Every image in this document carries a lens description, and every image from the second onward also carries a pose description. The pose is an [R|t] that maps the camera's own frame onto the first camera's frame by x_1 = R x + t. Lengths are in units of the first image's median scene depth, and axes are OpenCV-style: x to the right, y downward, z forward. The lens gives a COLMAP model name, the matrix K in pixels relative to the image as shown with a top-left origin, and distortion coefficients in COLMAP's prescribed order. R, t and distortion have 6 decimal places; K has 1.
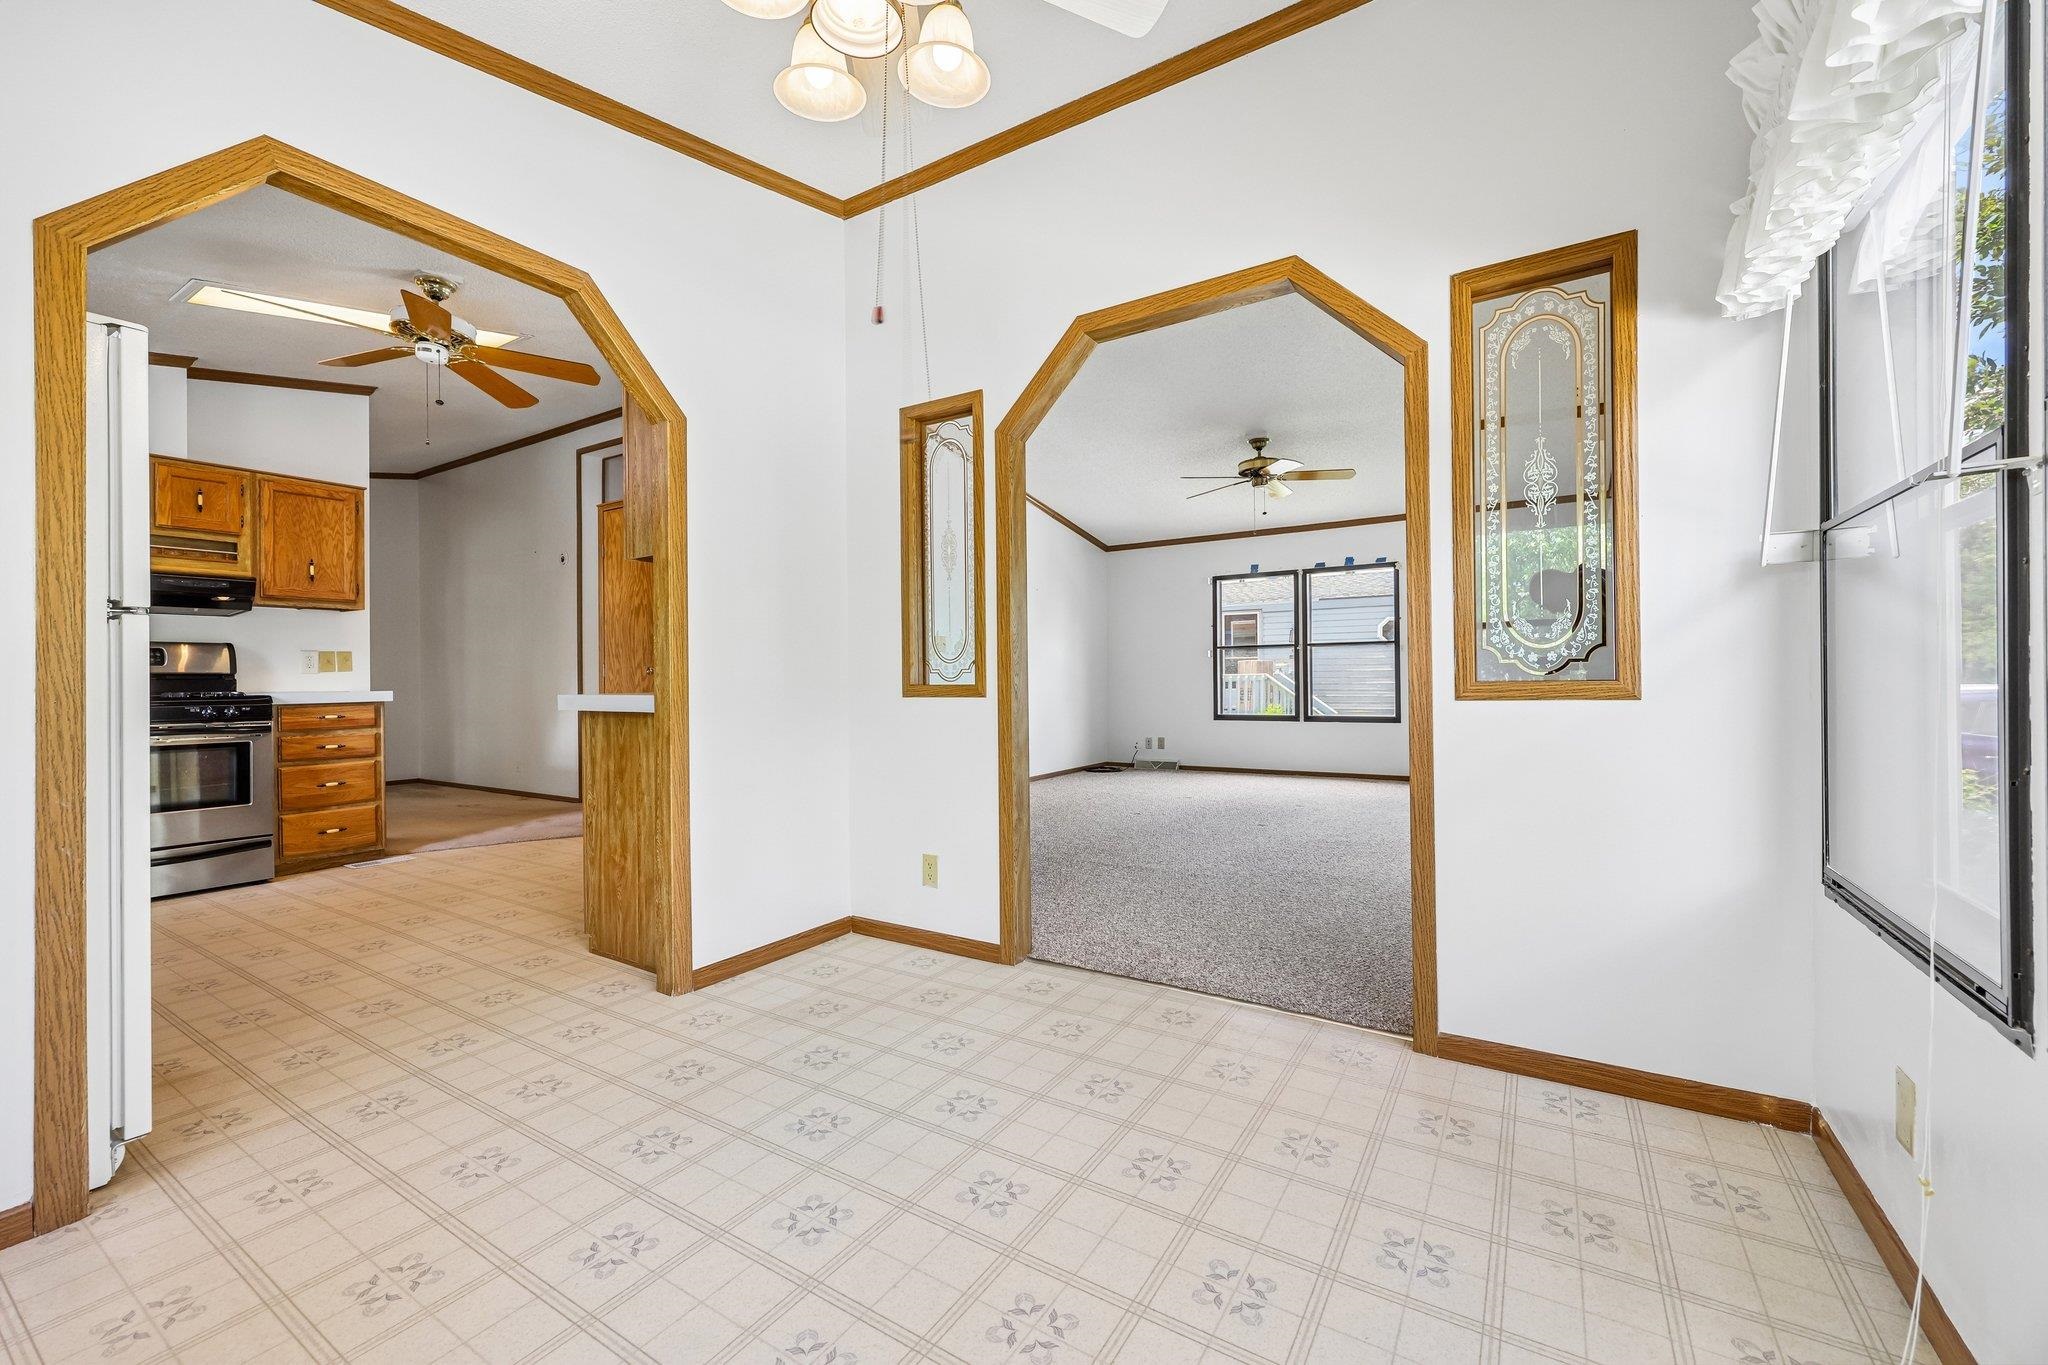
lens RADIAL K [[826.6, 0, 1023.2], [0, 826.6, 674.5], [0, 0, 1]] dist [0.000534, 0.000037]
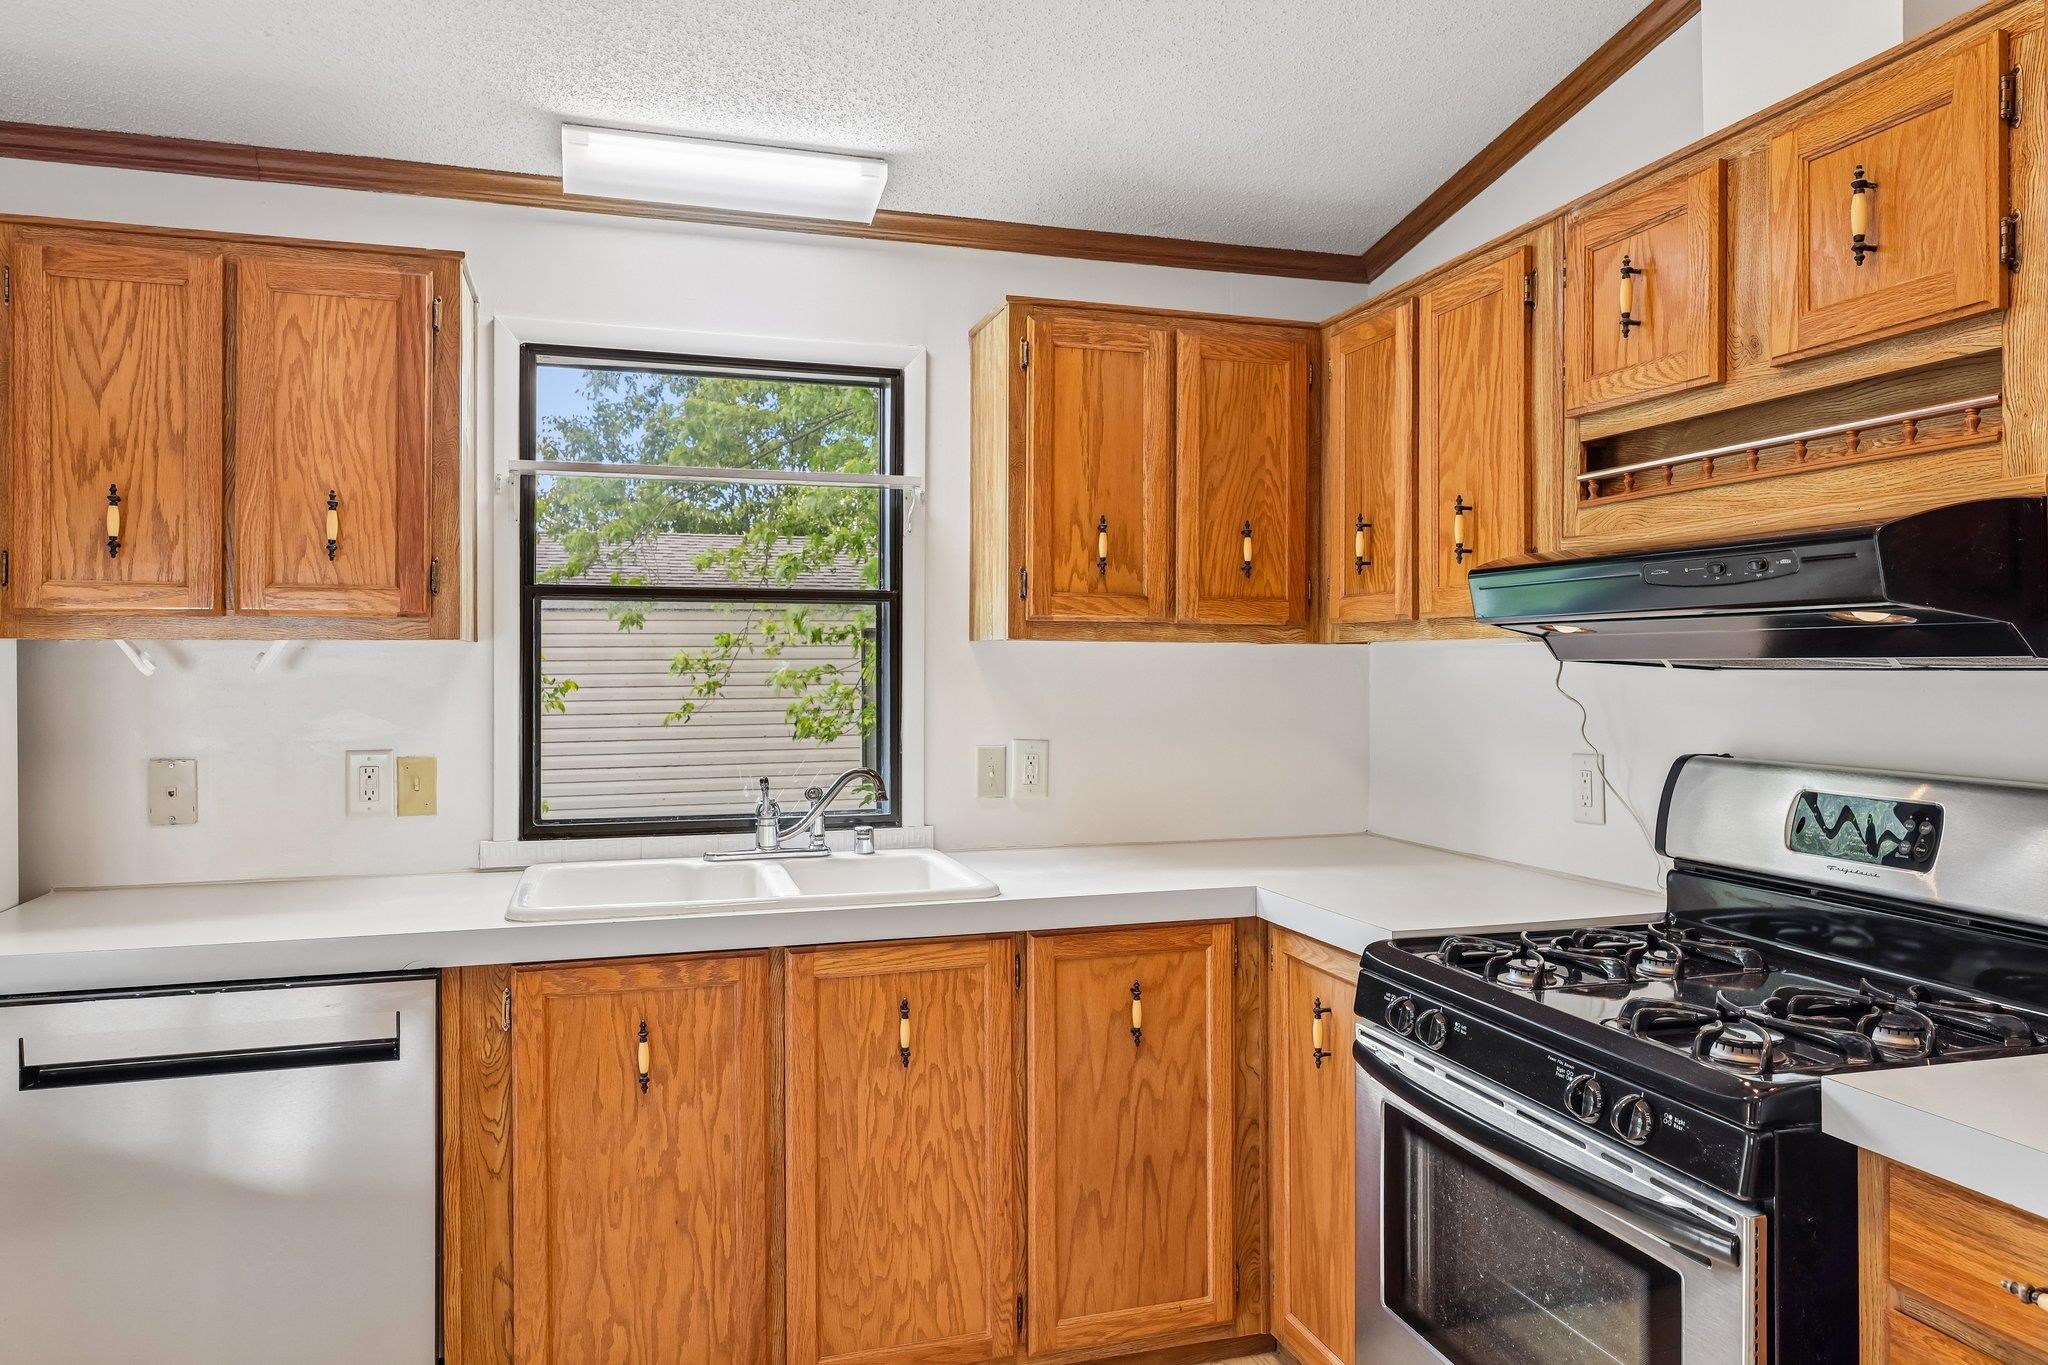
lens RADIAL K [[1363.5, 0, 1024.9], [0, 1363.5, 658.4], [0, 0, 1]] dist [0.005133, -0.000702]
pose [[-0.647293, 0.007470, -0.762205, -0.493405], [0.011983, 0.999928, -0.000376, -0.077886], [0.762147, -0.009377, -0.647336, 1.002614]]
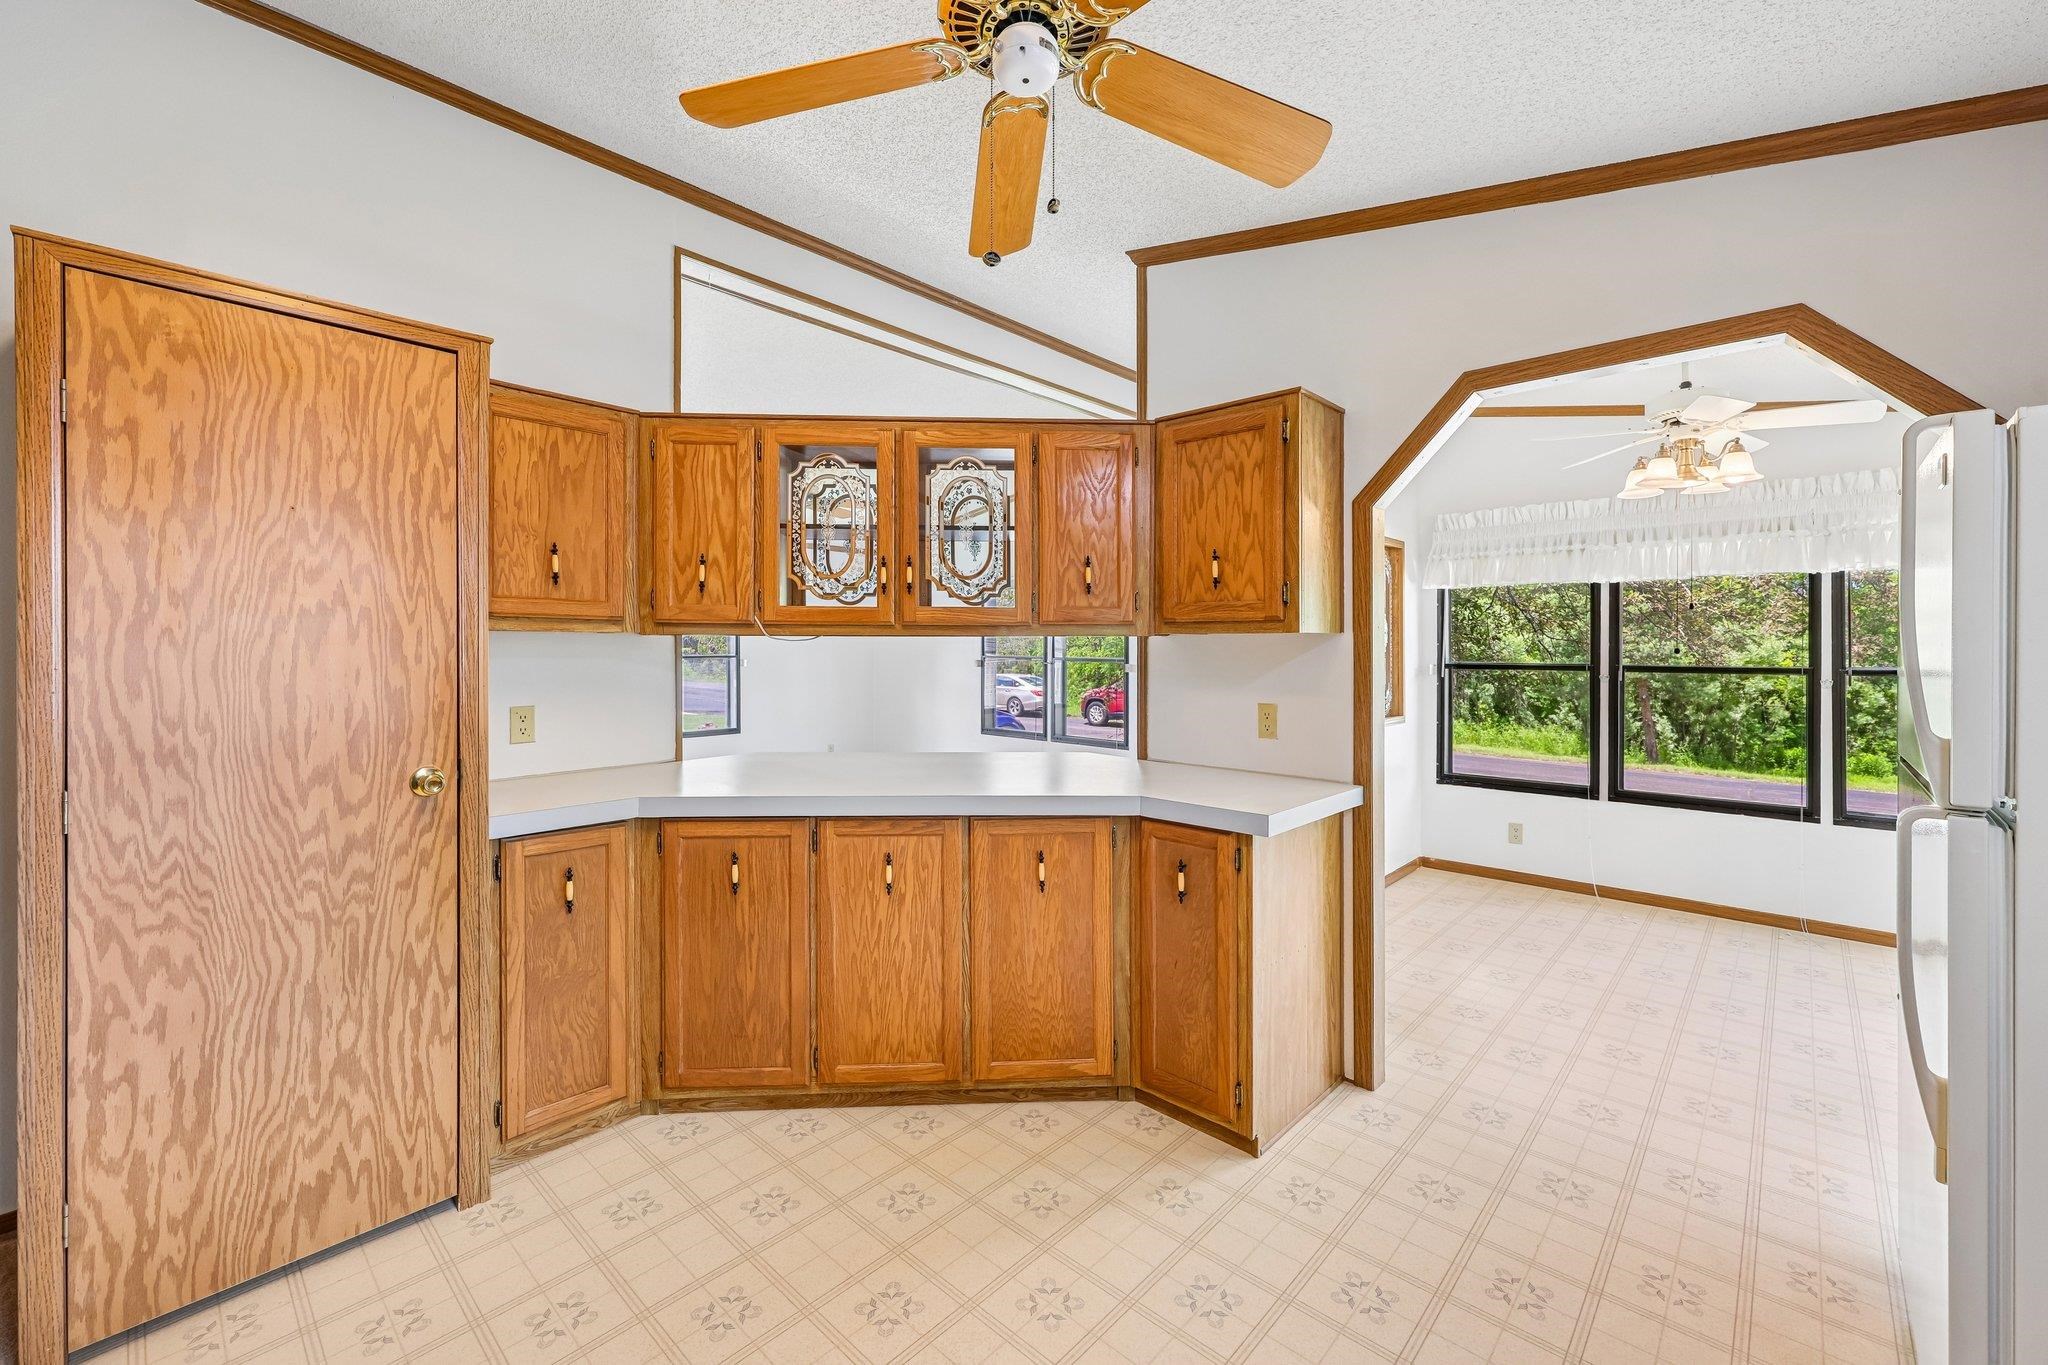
lens RADIAL K [[843.8, 0, 1025.5], [0, 843.8, 653.9], [0, 0, 1]] dist [0.002302, -0.000101]
pose [[0.167257, 0.001413, 0.985912, -0.884378], [-0.006805, 0.999977, -0.000279, -0.074390], [-0.985890, -0.006662, 0.167263, 0.732906]]
